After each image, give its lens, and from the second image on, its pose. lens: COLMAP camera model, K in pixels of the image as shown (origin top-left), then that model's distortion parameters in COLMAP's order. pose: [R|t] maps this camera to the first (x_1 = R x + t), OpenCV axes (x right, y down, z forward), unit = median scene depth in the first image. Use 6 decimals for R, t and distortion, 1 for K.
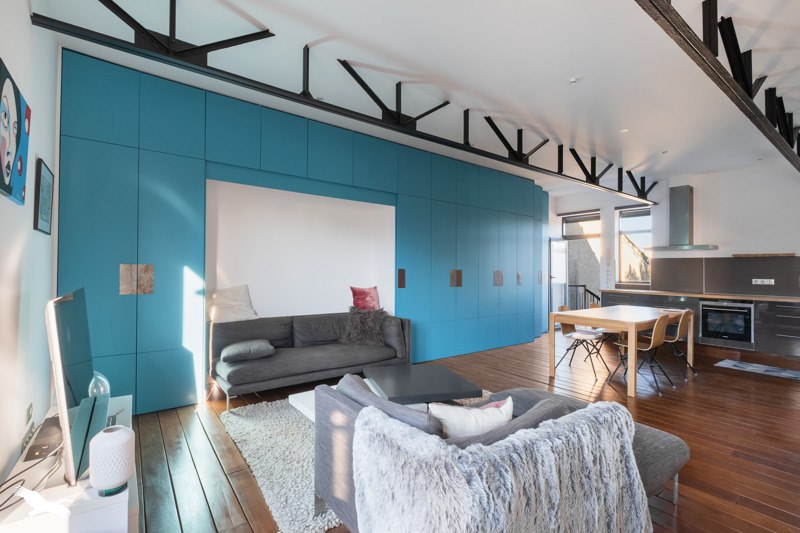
lens RADIAL K [[360.0, 0, 387.0], [0, 360.0, 268.1], [0, 0, 1]] dist [0.001175, 0.000092]
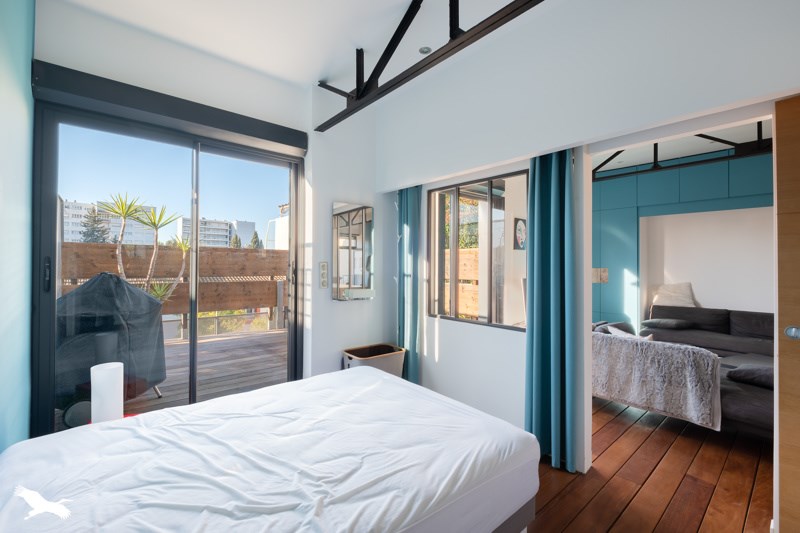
lens RADIAL K [[344.4, 0, 400.0], [0, 344.4, 266.5], [0, 0, 1]] dist [0.000032, -0.000012]
pose [[0.080835, -0.015448, -0.996608, 1.027168], [-0.005321, 0.999859, -0.015930, 0.014711], [0.996713, 0.006591, 0.080742, -0.255834]]
